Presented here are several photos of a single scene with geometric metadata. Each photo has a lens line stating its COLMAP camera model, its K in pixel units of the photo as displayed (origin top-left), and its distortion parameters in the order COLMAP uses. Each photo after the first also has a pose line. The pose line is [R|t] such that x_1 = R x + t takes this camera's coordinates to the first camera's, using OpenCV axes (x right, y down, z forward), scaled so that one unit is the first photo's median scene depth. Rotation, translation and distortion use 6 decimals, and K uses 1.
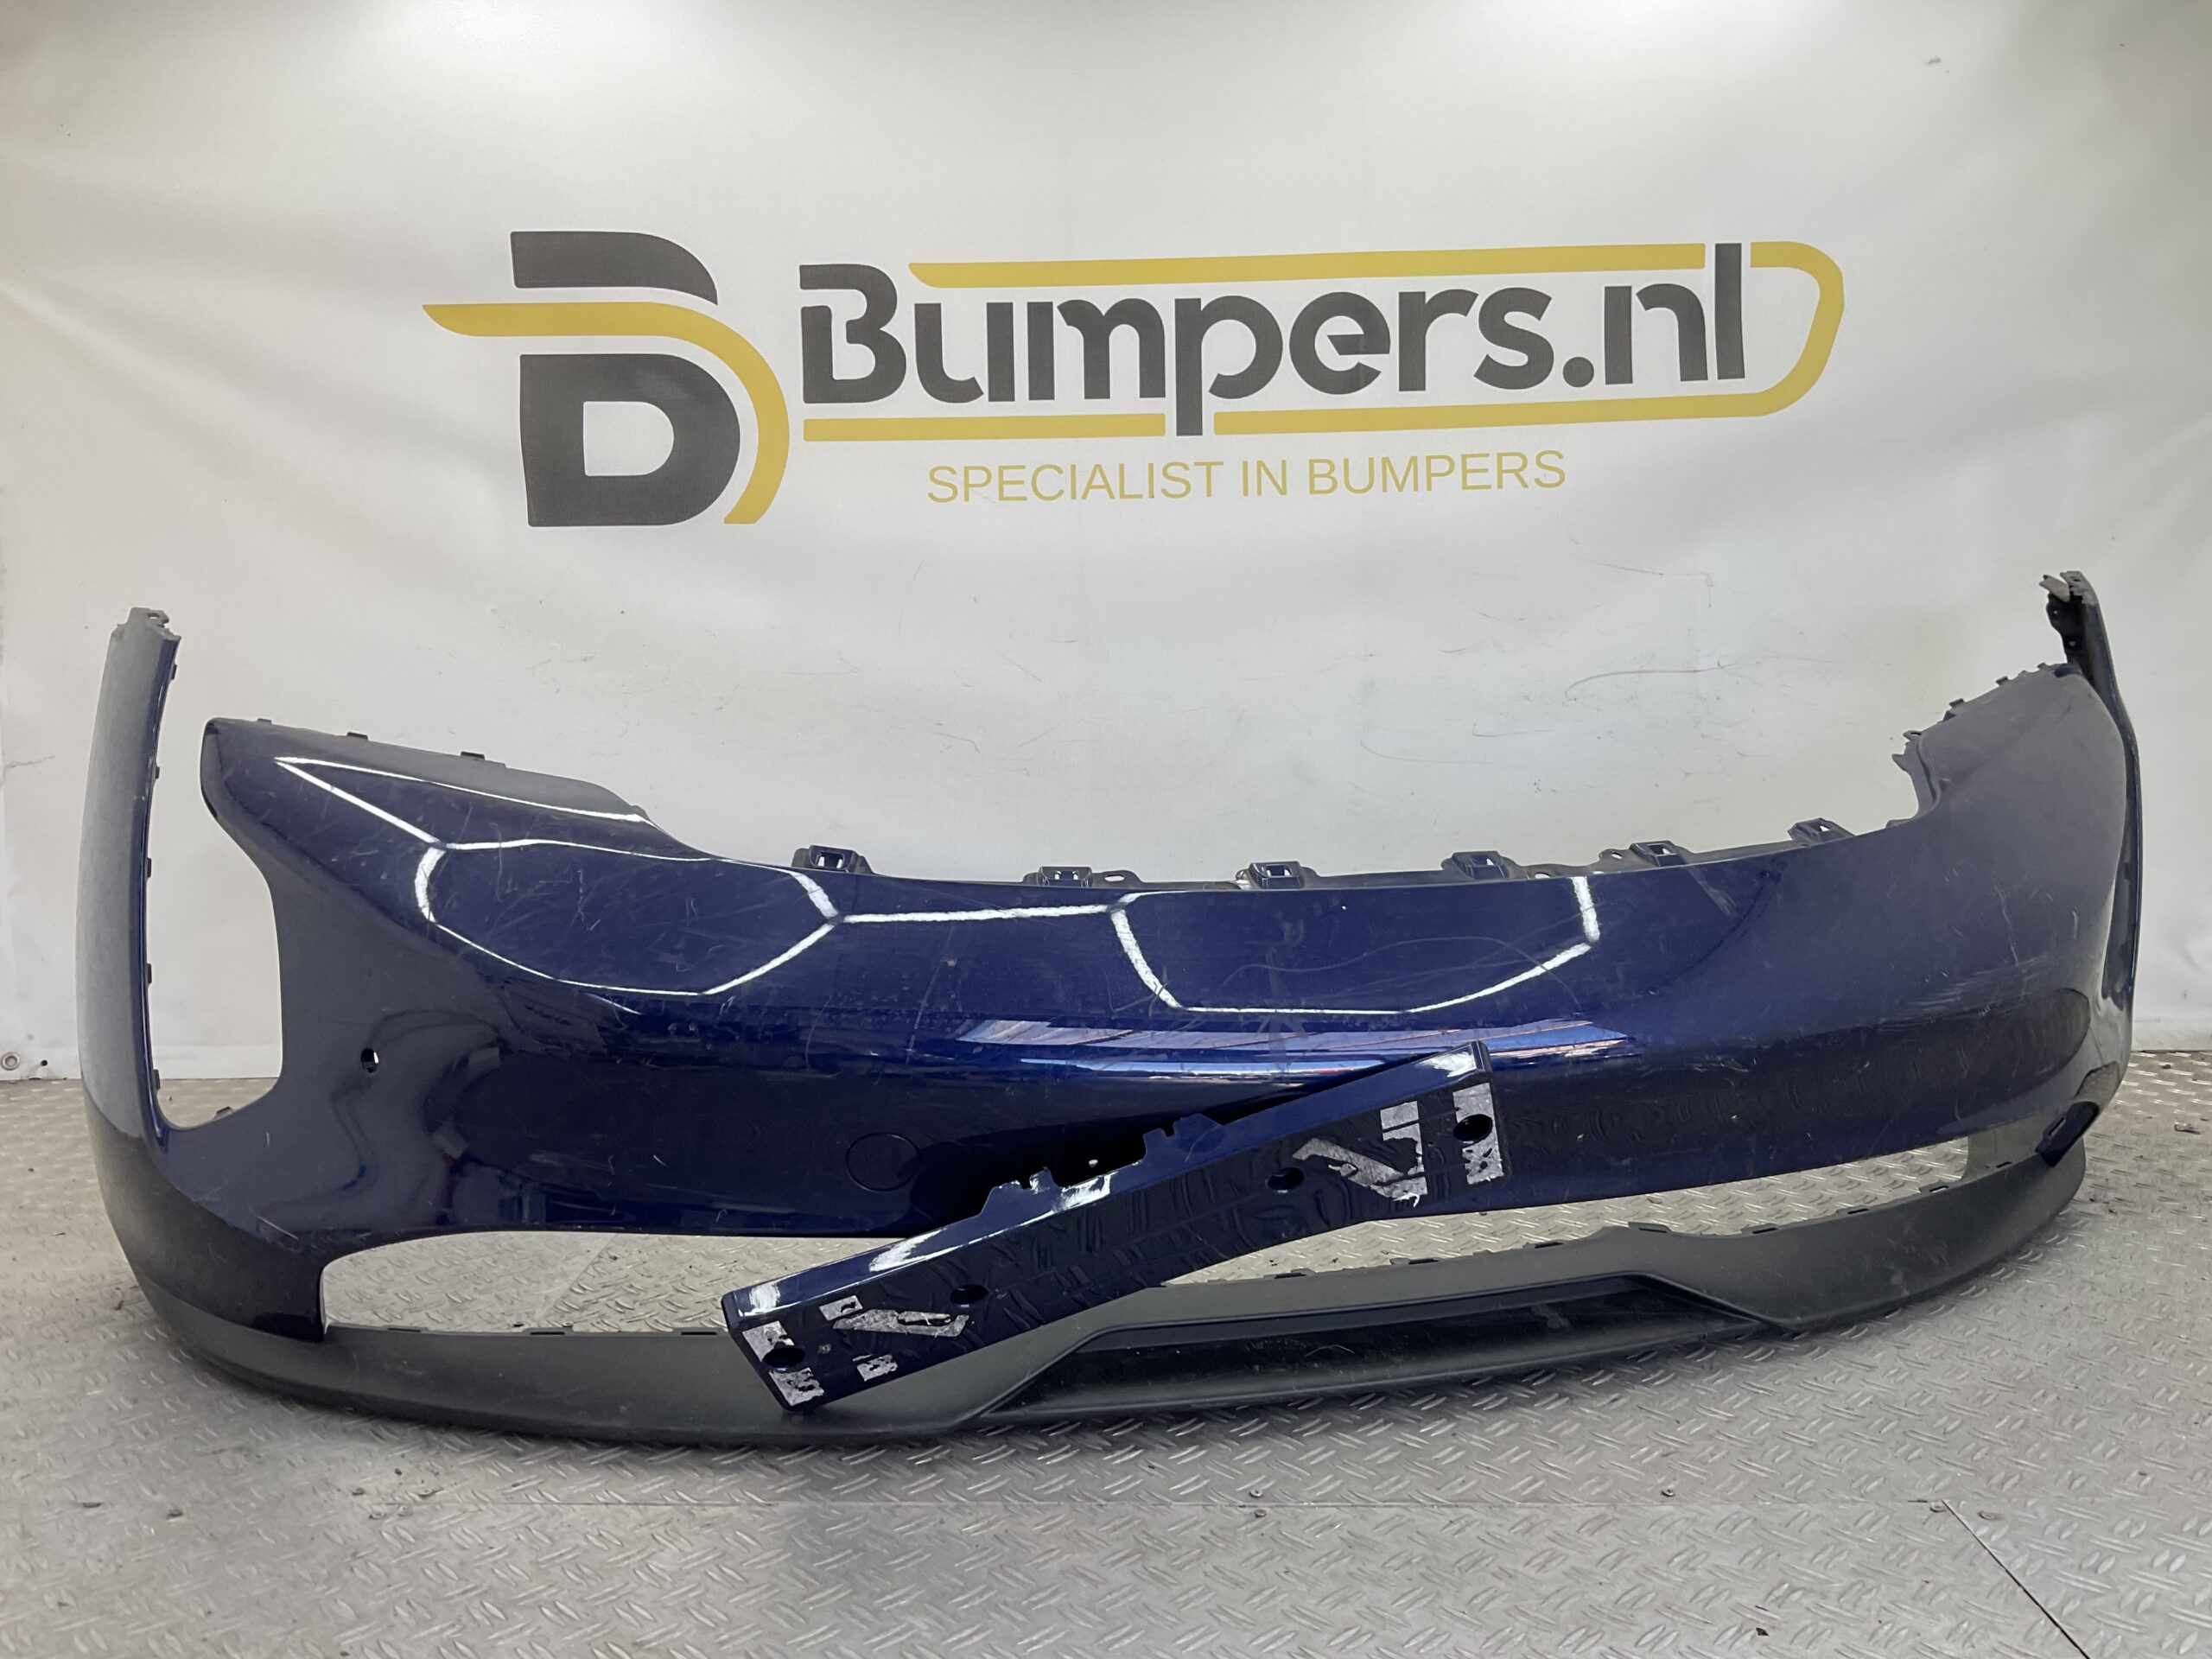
lens RADIAL K [[1850.5, 0, 1113.9], [0, 1850.5, 818.8], [0, 0, 1]] dist [0.092286, -0.171098]
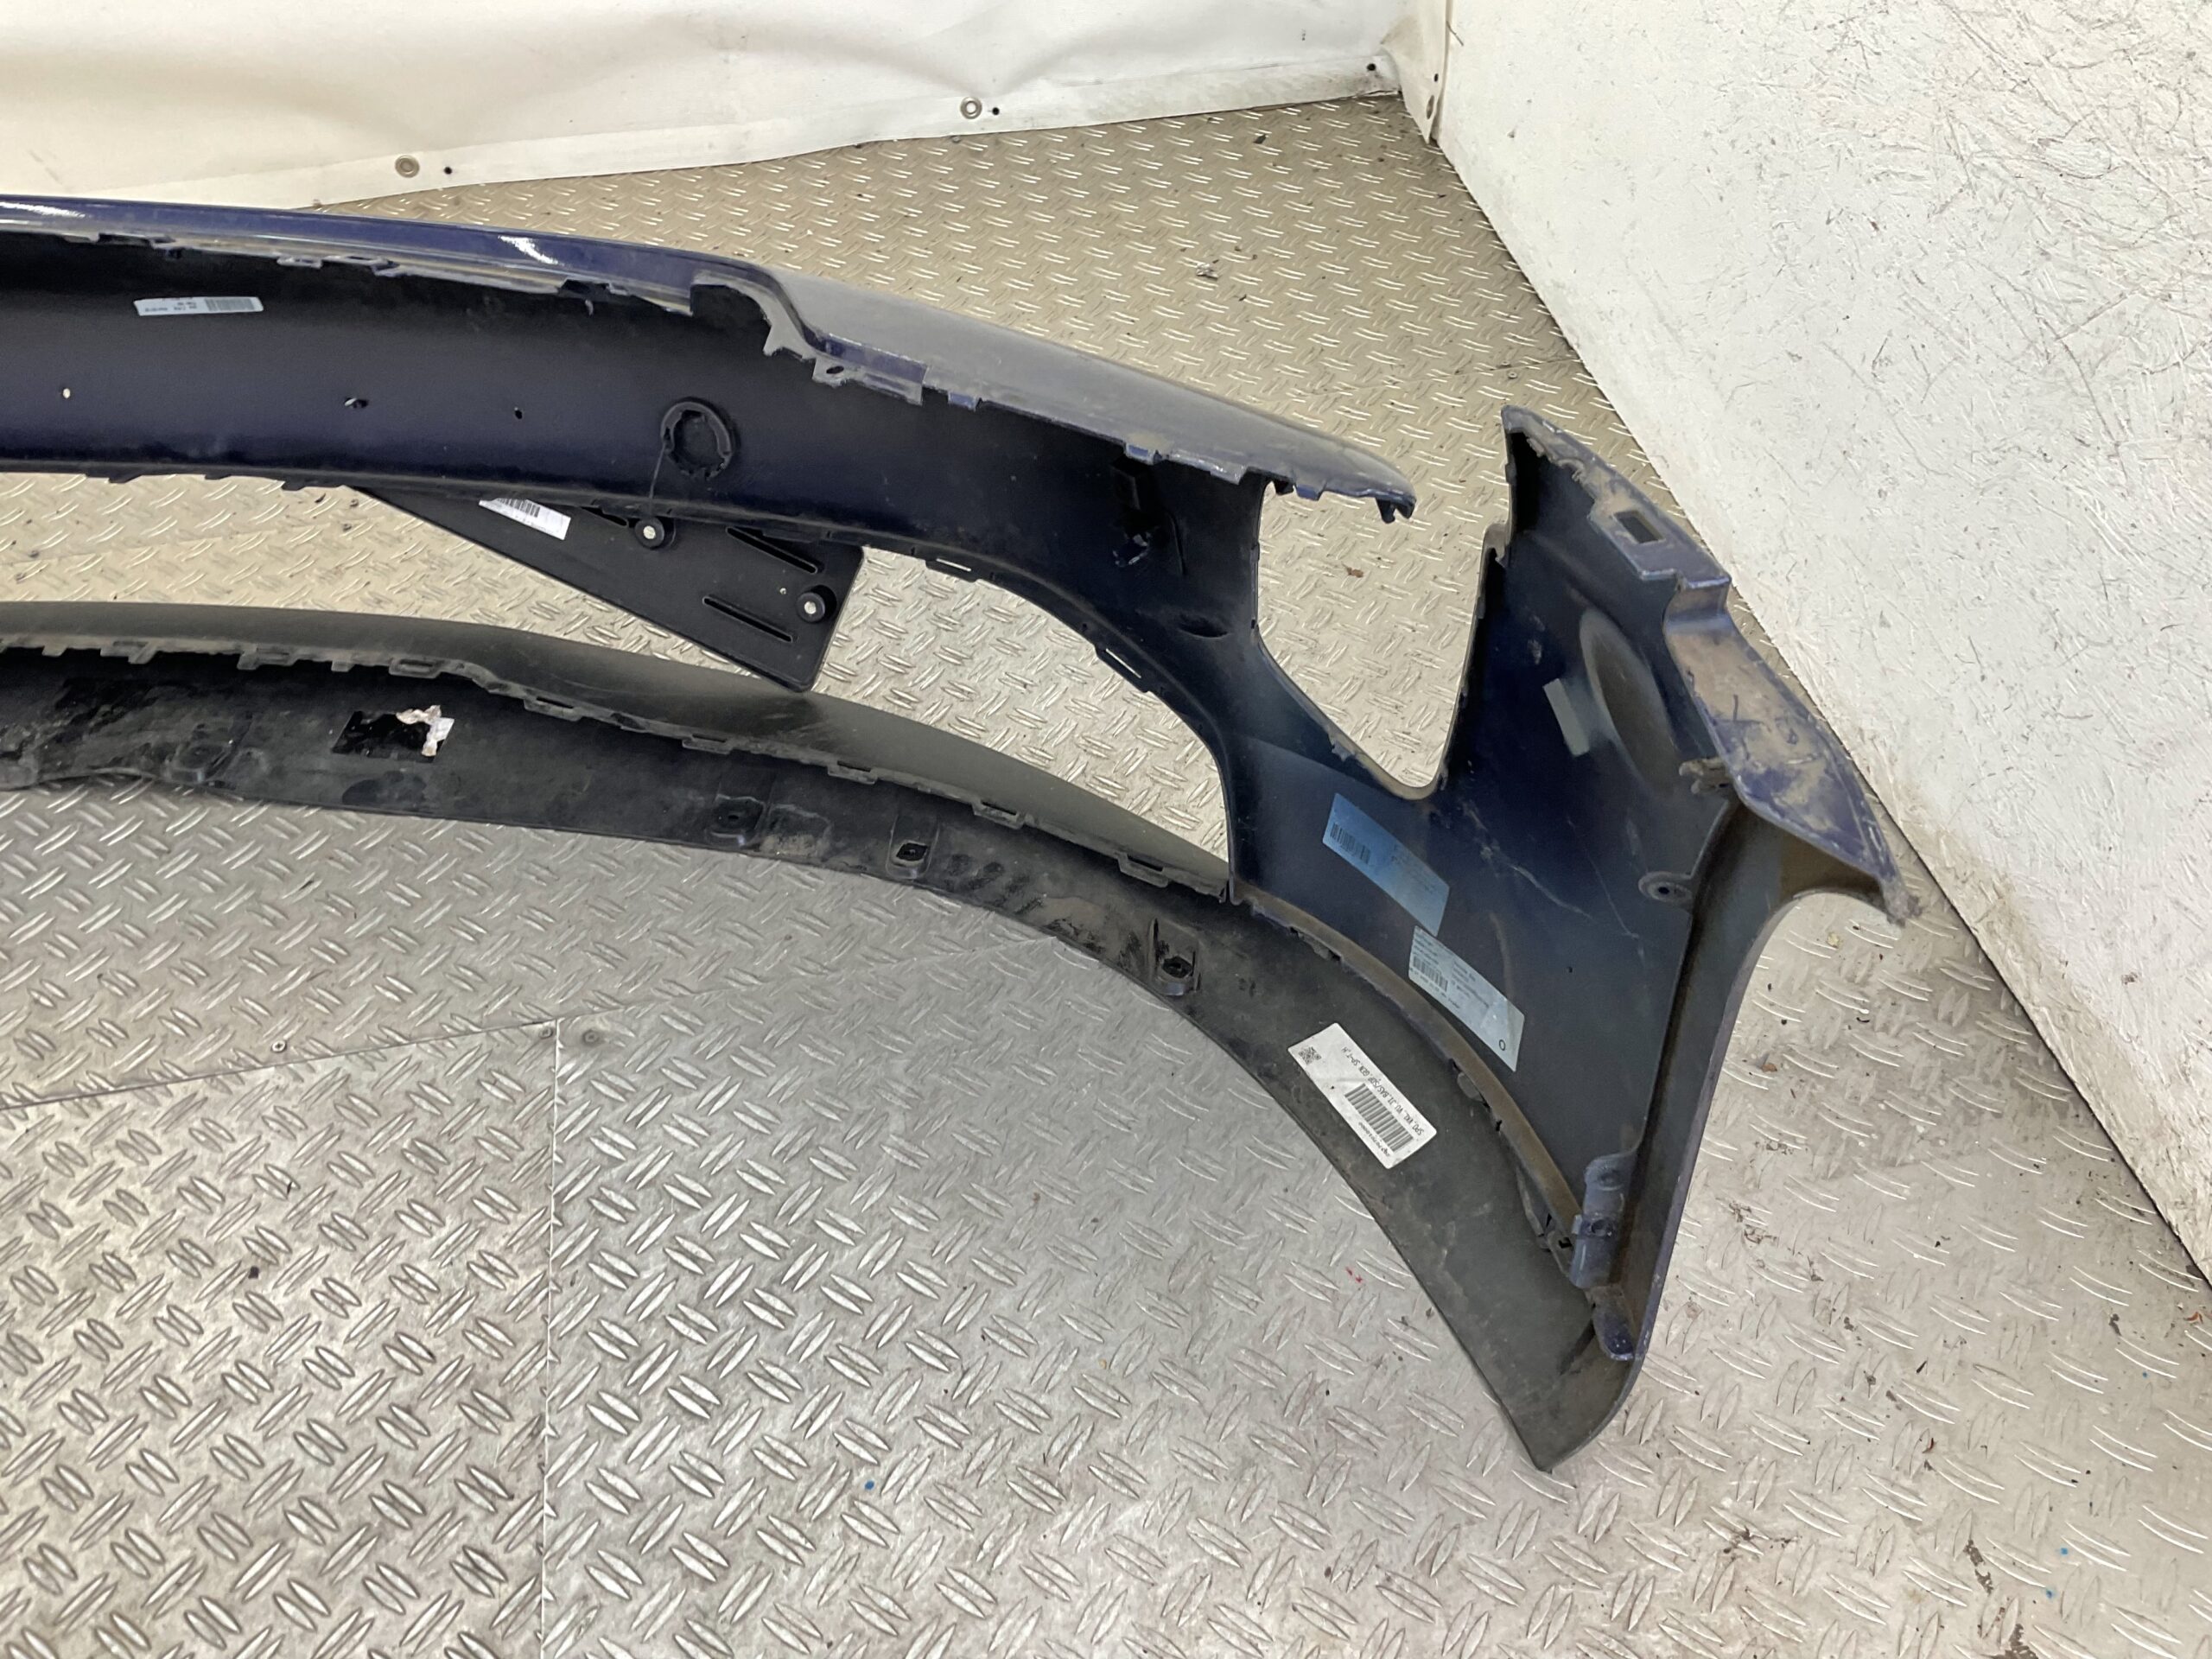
lens RADIAL K [[1850.5, 0, 1121.1], [0, 1850.5, 849.8], [0, 0, 1]] dist [0.092286, -0.171098]
pose [[0.978617, -0.148759, 0.142053, 0.315637], [0.024365, 0.769592, 0.638071, -0.176684], [-0.204241, -0.620966, 0.756761, 0.119584]]
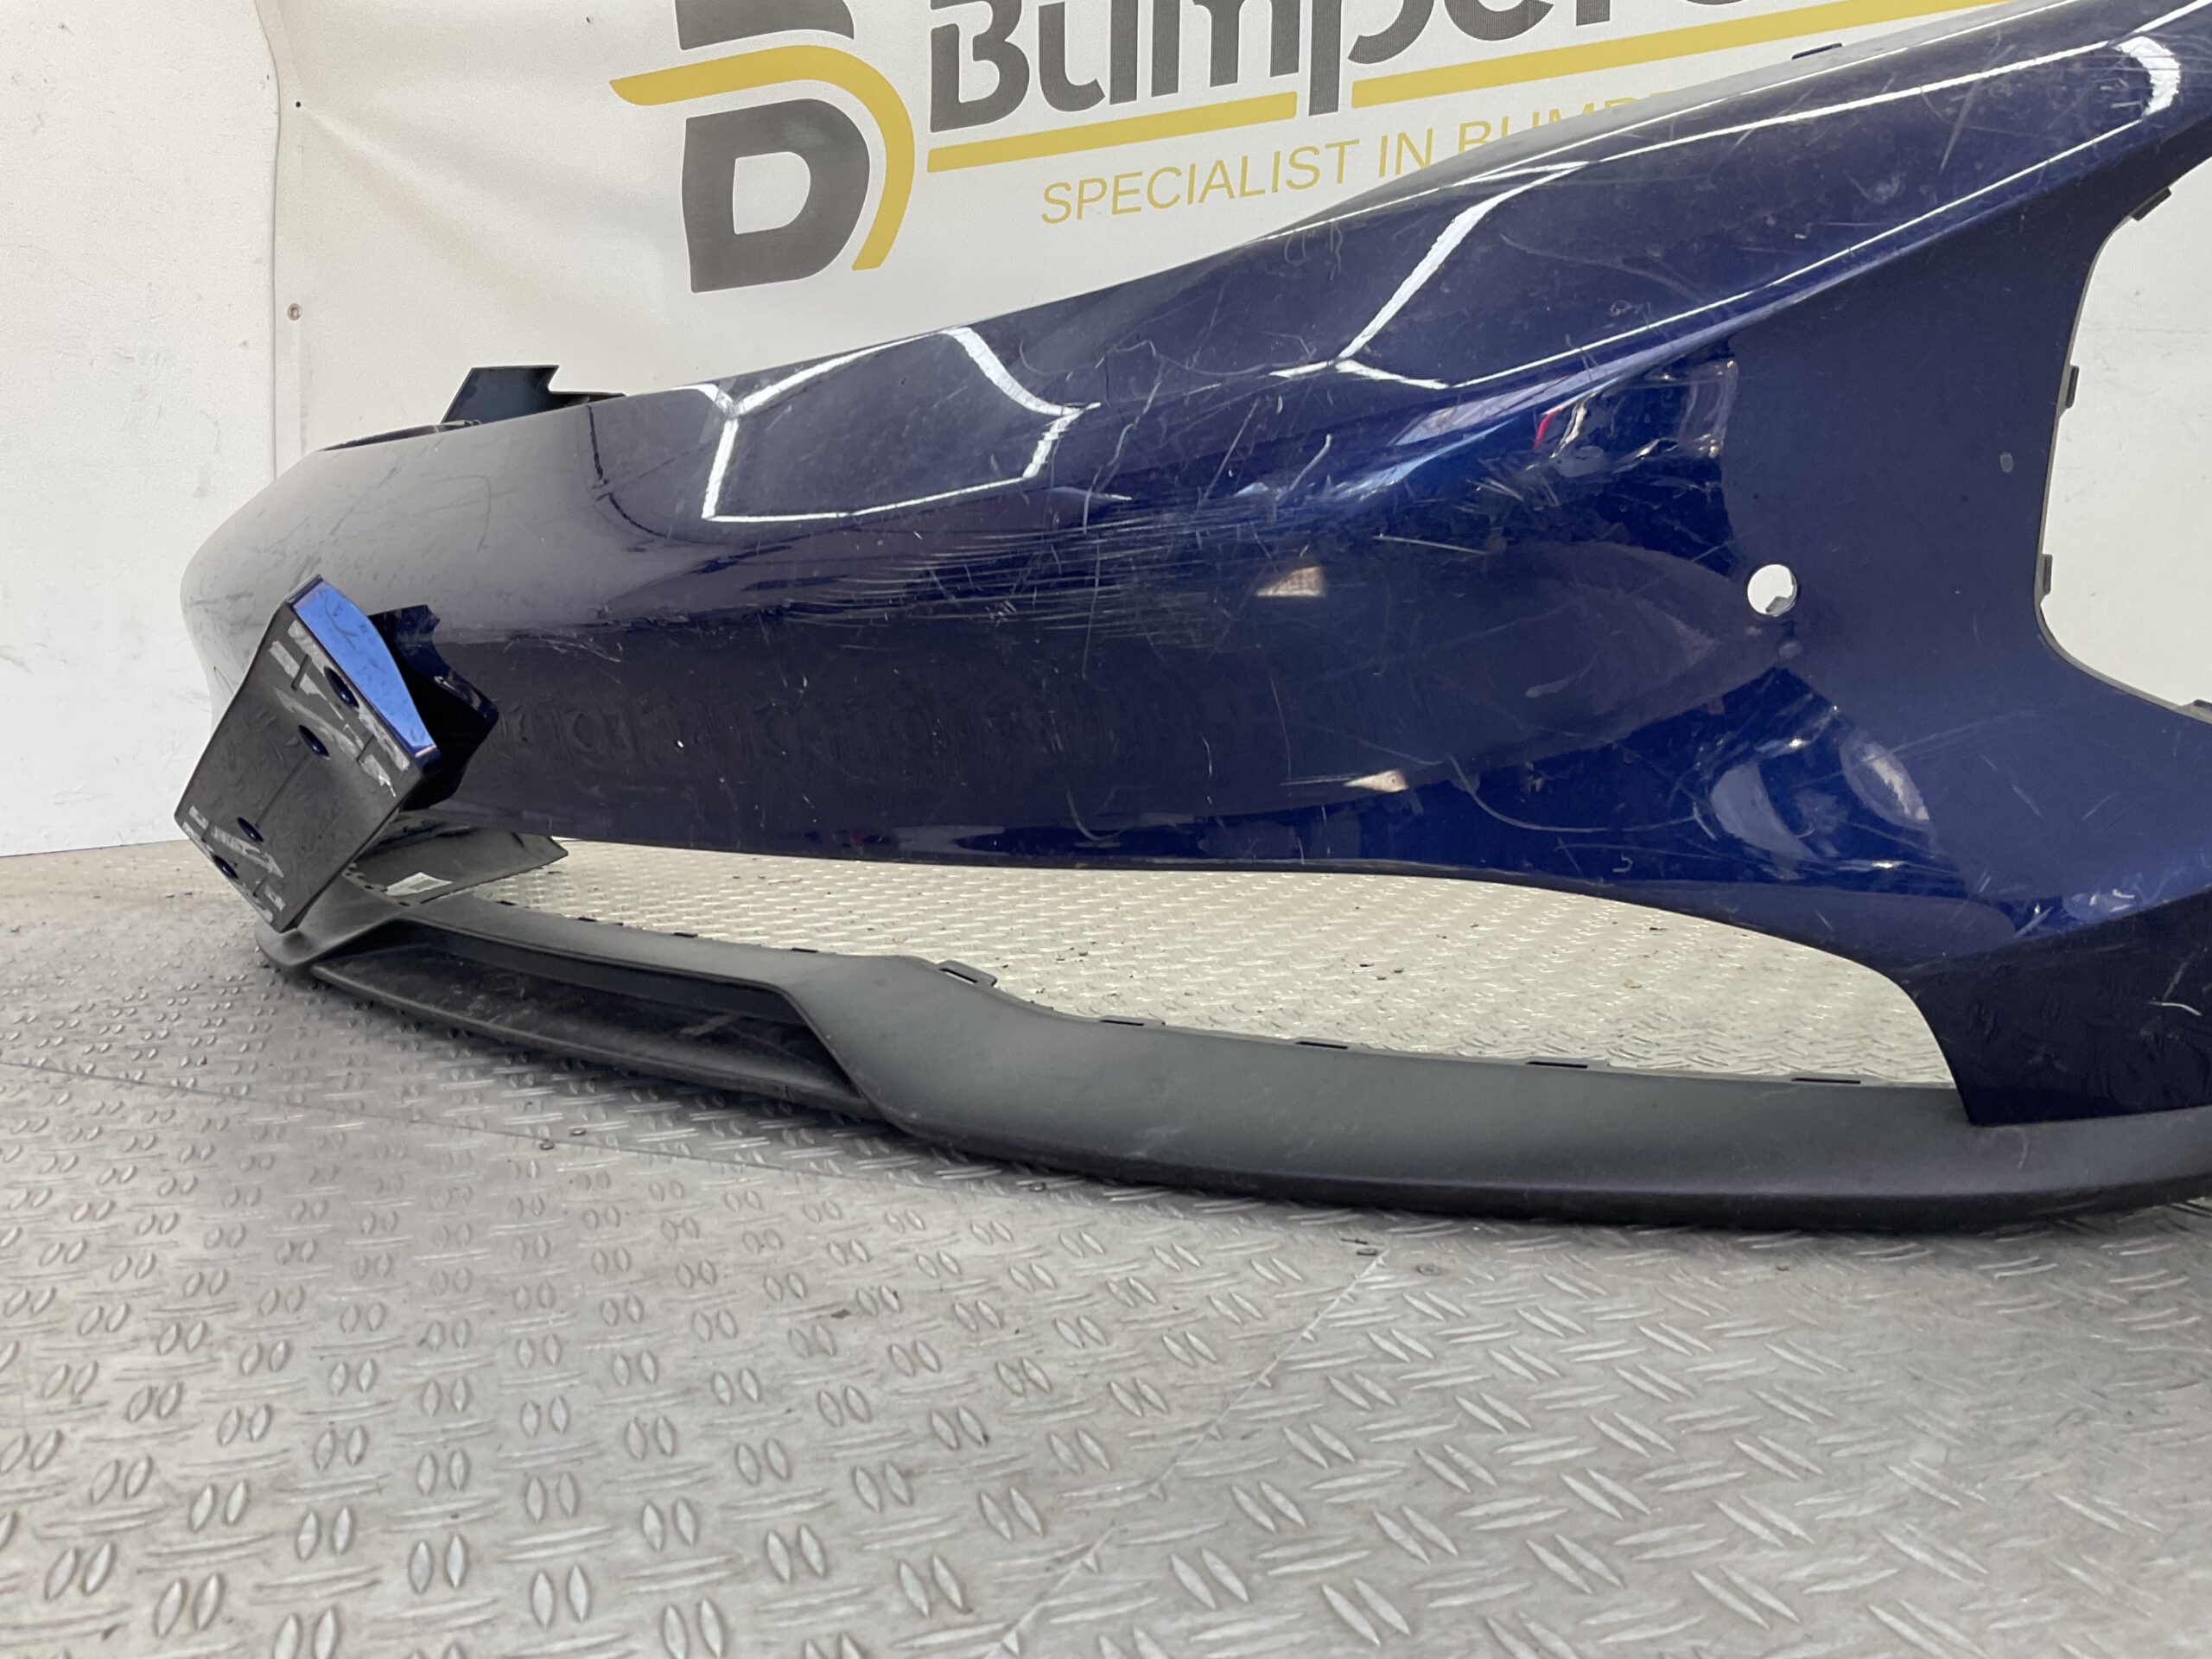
lens RADIAL K [[1850.5, 0, 1095.2], [0, 1850.5, 821.5], [0, 0, 1]] dist [0.092286, -0.171098]
pose [[0.906437, 0.036595, -0.420753, 0.317488], [-0.036399, 0.999301, 0.008498, 0.111509], [0.420770, 0.007612, 0.907135, 0.191754]]
